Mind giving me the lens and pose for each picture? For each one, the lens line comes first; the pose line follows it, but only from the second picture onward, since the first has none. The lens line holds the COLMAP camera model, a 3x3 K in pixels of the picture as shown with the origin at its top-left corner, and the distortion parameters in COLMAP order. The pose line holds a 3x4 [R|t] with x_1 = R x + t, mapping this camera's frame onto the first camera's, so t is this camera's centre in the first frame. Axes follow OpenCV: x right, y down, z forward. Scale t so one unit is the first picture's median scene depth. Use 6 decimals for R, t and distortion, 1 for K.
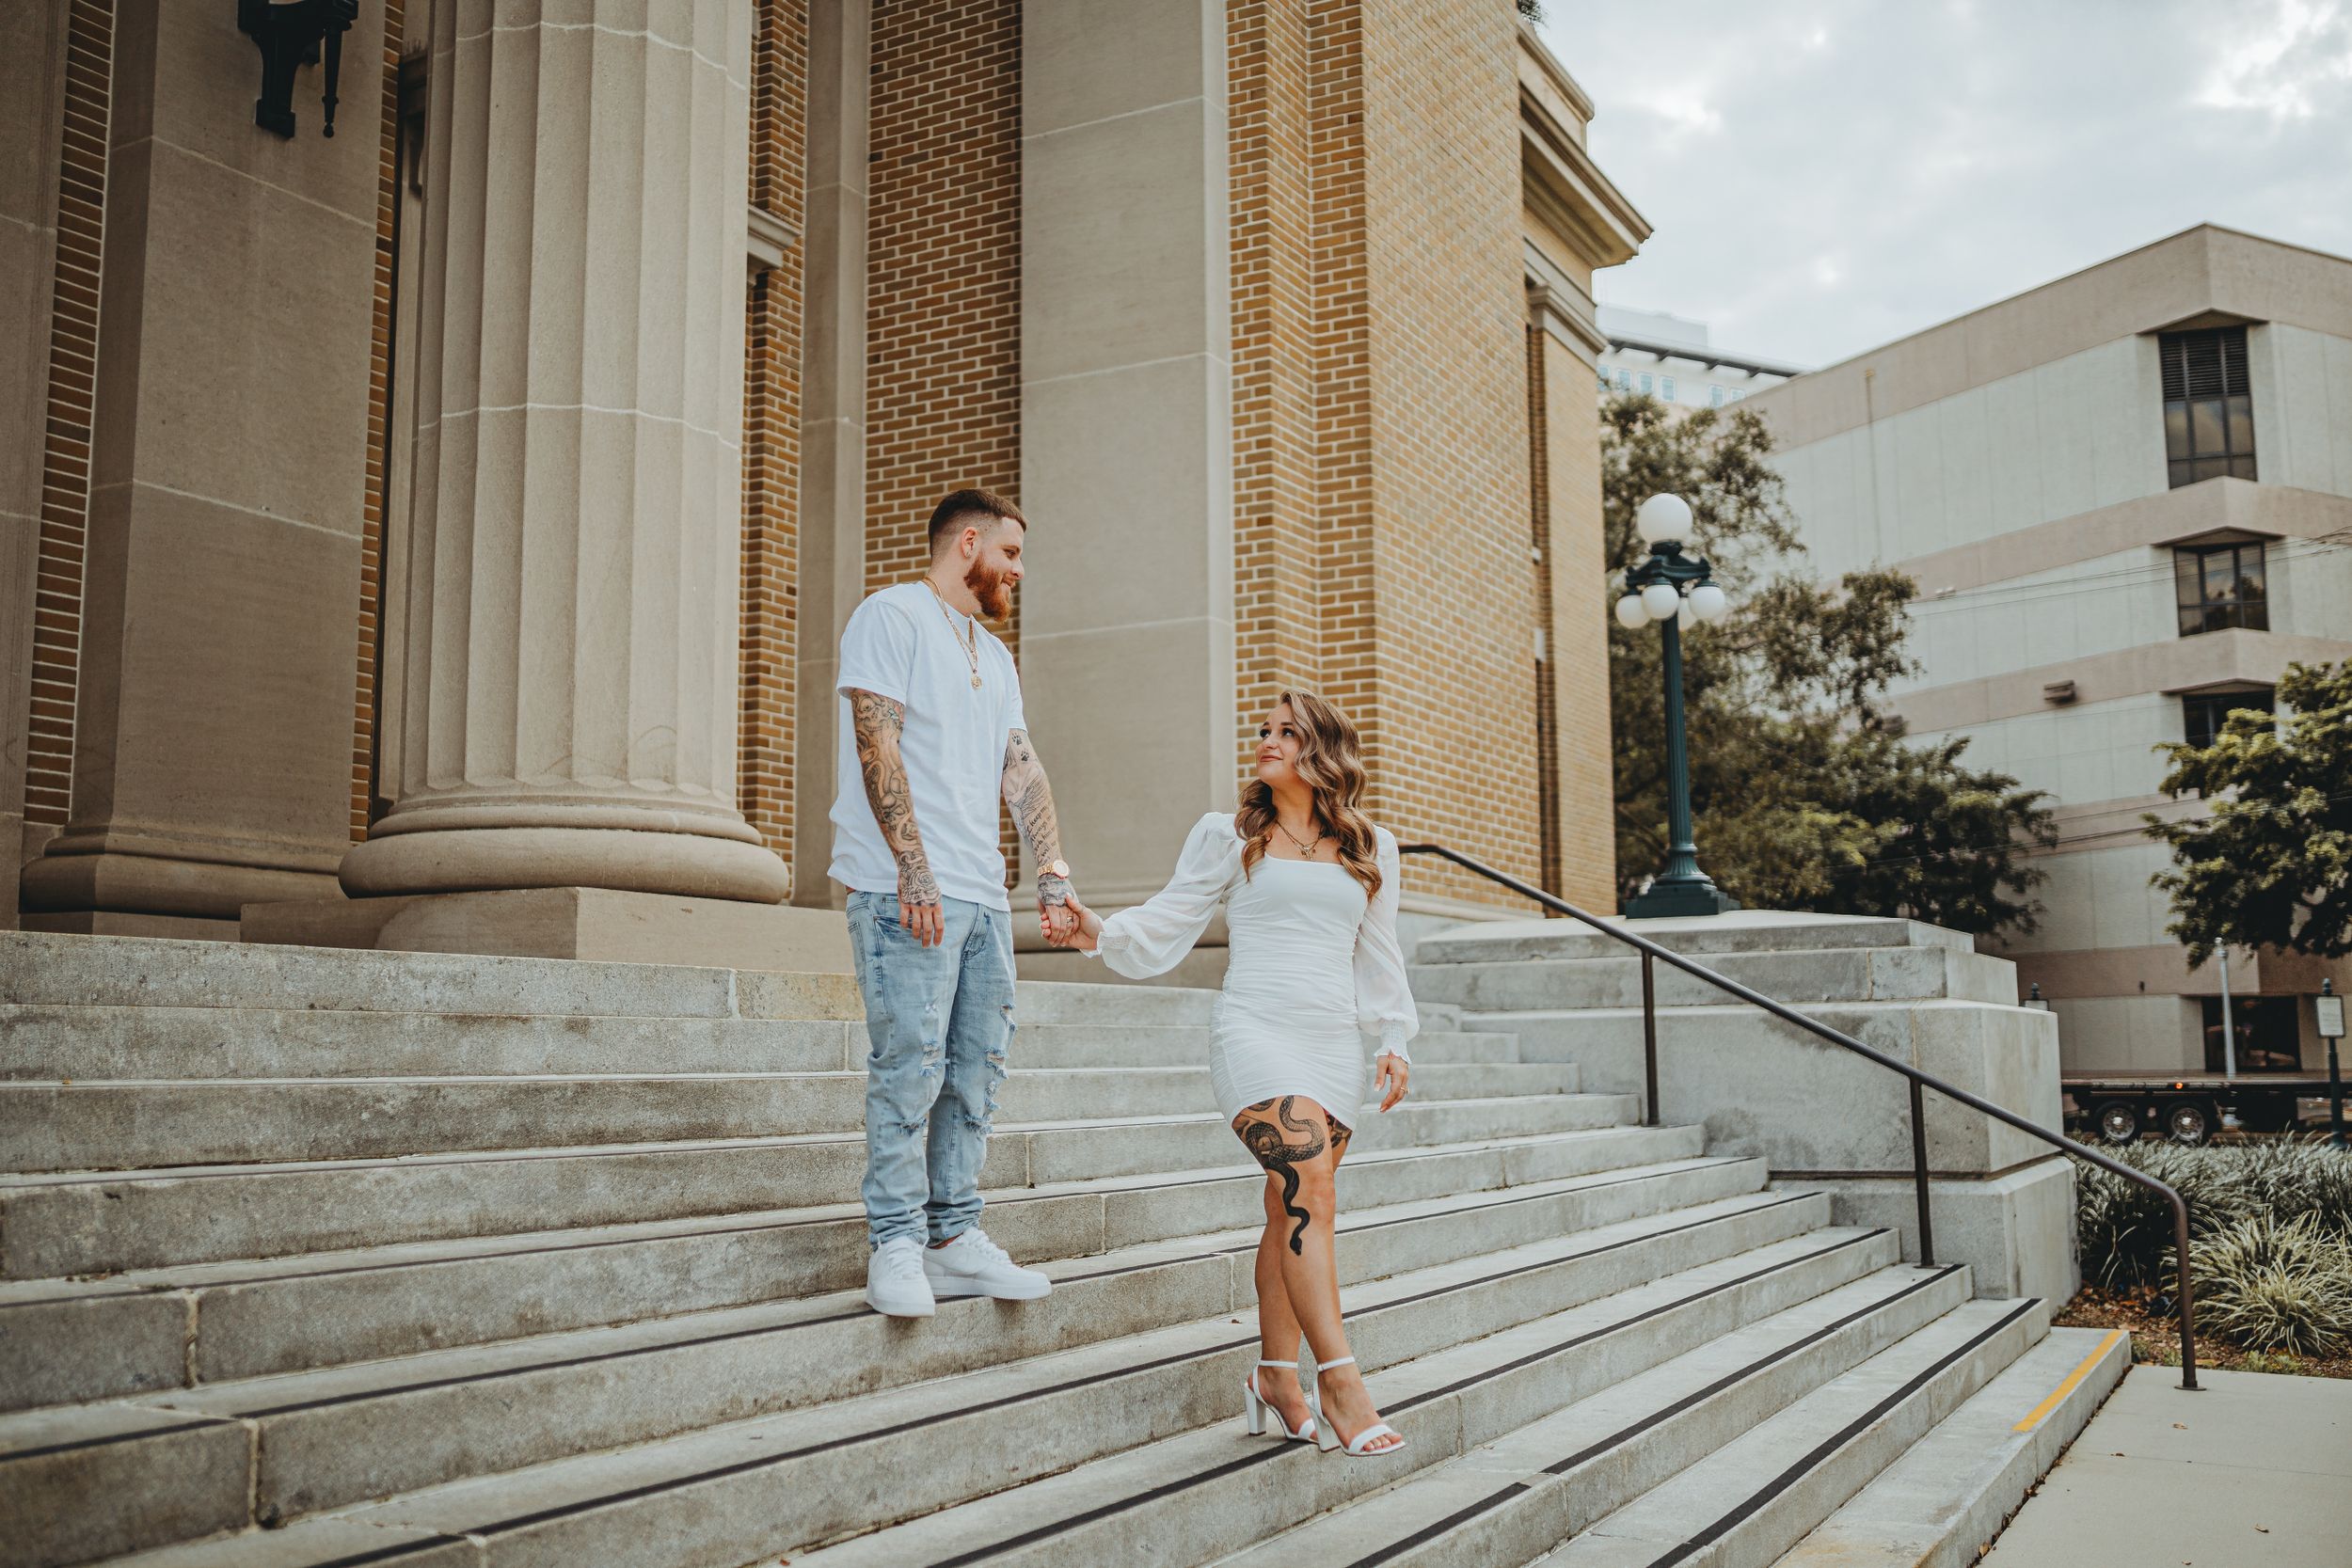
lens RADIAL K [[2218.4, 0, 1176.0], [0, 2218.4, 784.0], [0, 0, 1]] dist [-0.046482, 0.027794]
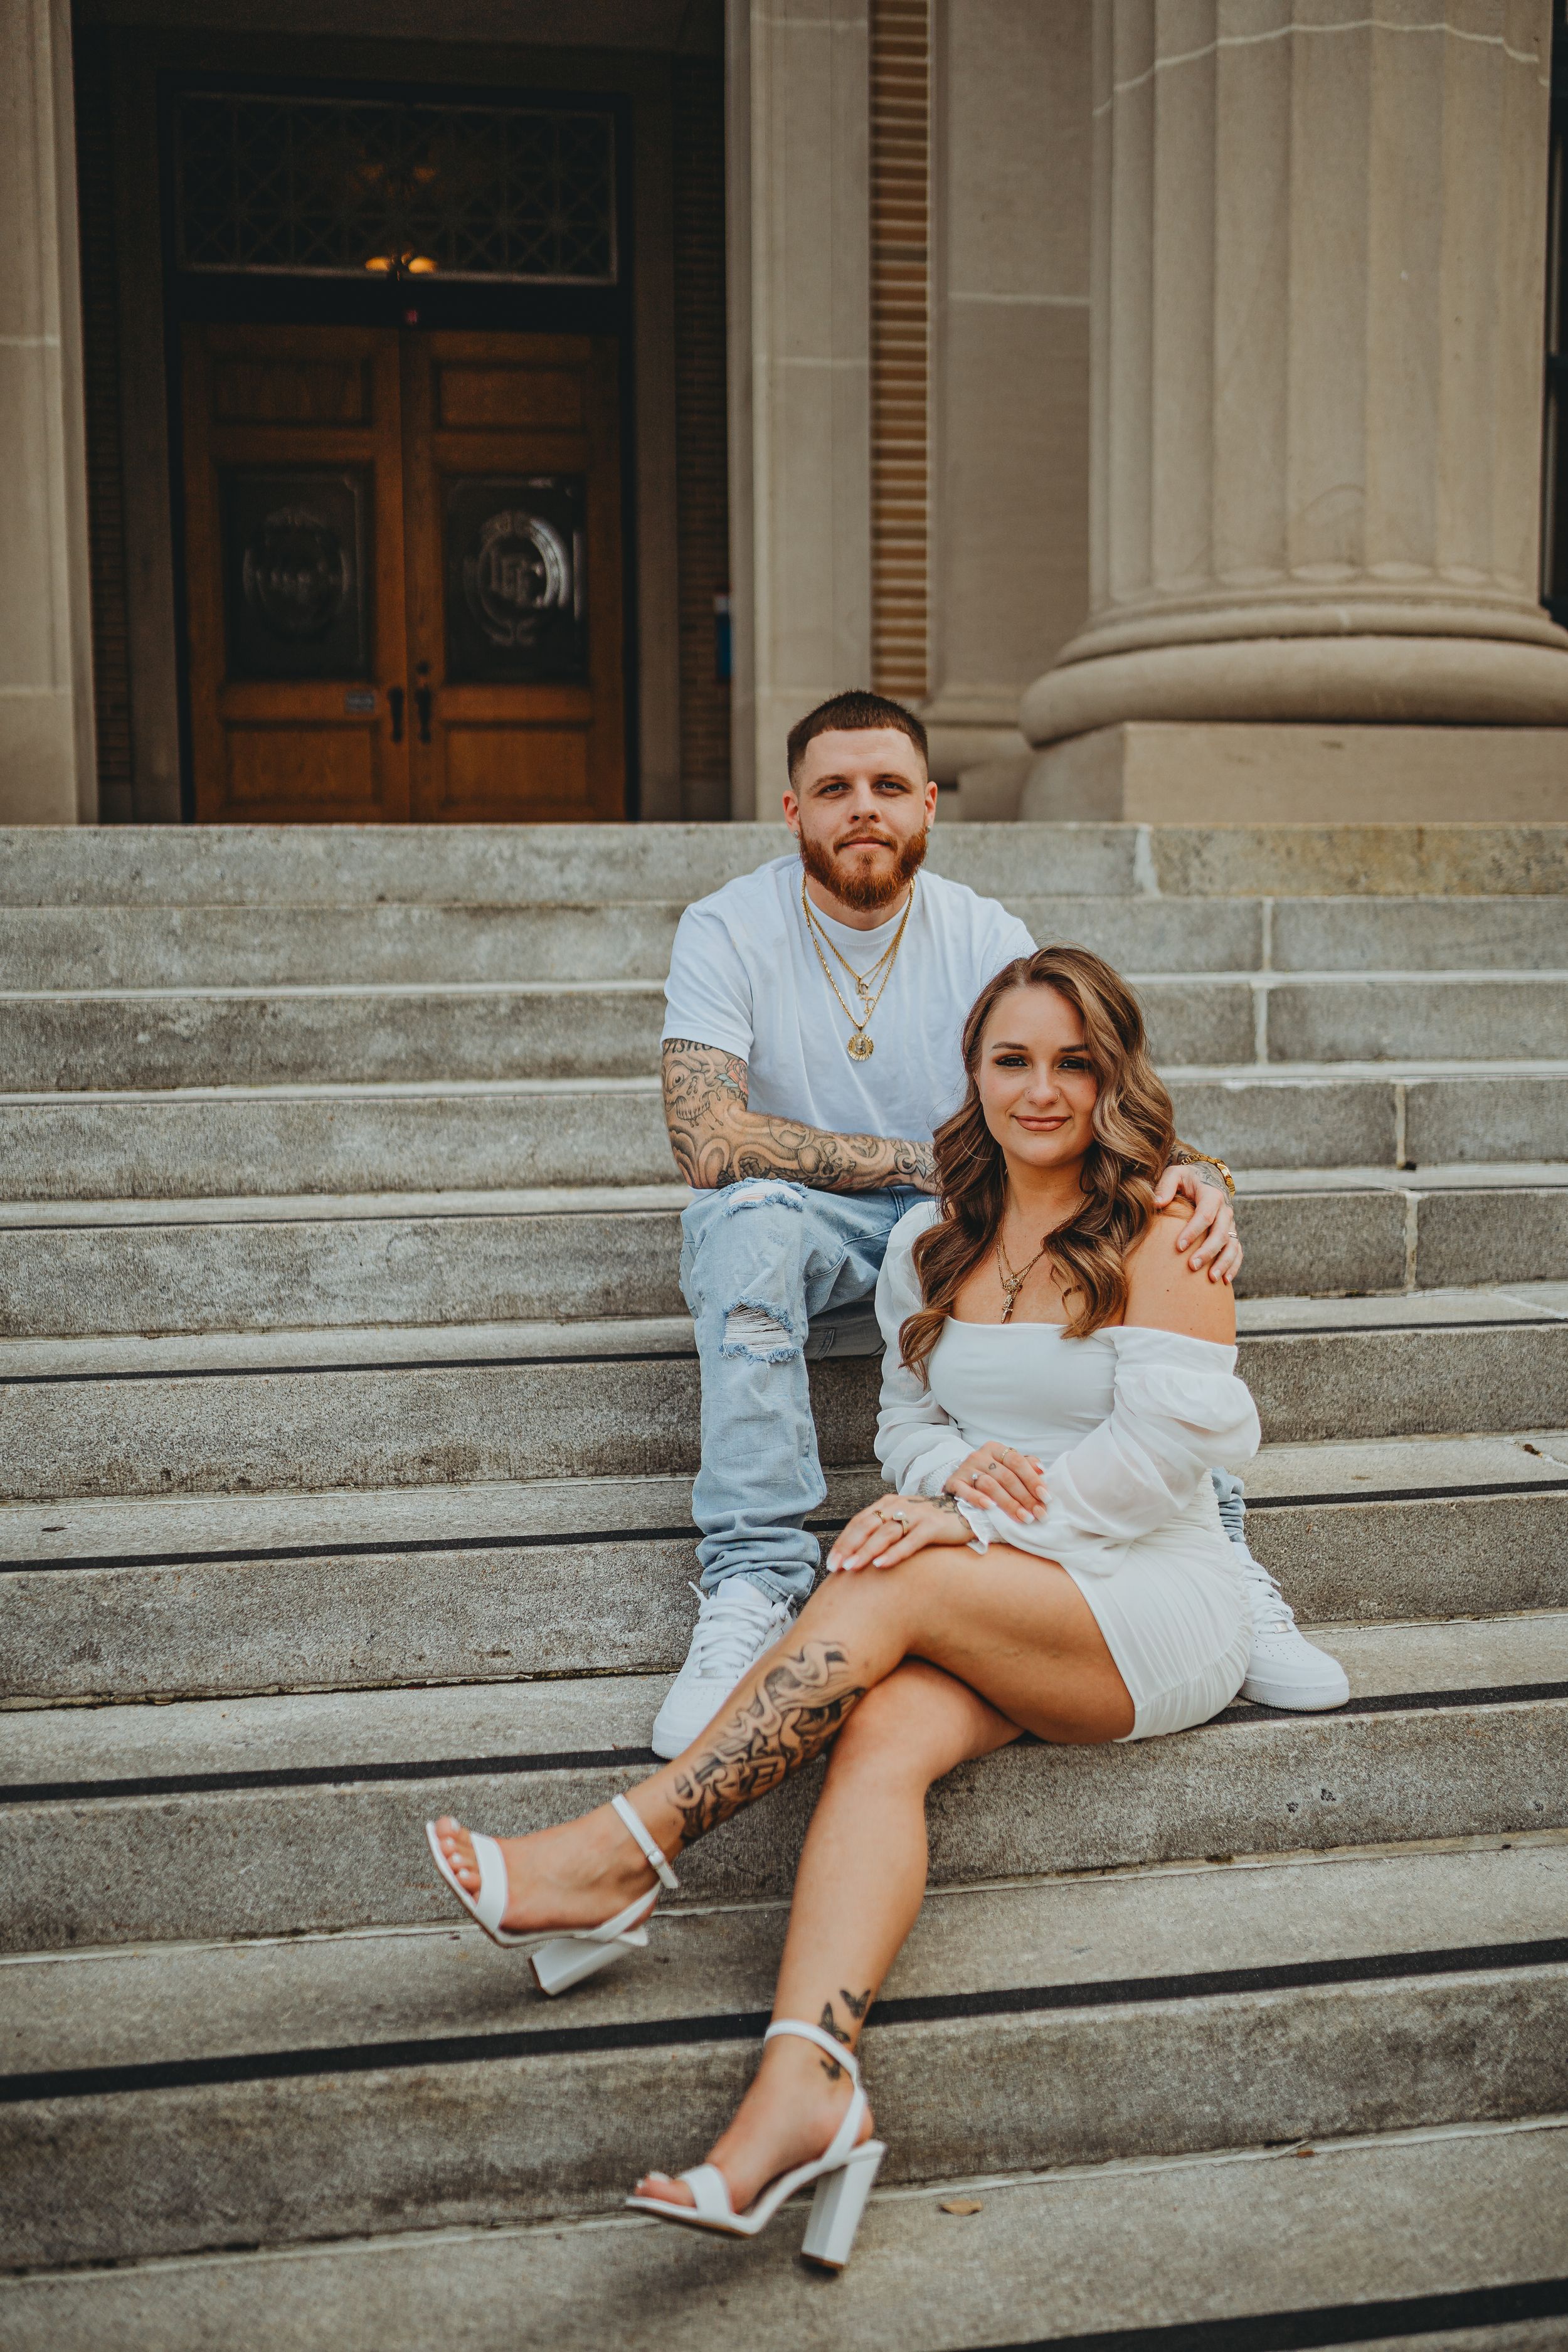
lens RADIAL K [[2218.6, 0, 783.6], [0, 2218.6, 1215.2], [0, 0, 1]] dist [-0.046482, 0.027794]
pose [[0.617741, 0.095307, -0.780585, 0.399164], [0.101906, 0.974556, 0.199637, 0.073265], [0.779751, -0.202871, 0.592311, 0.662899]]
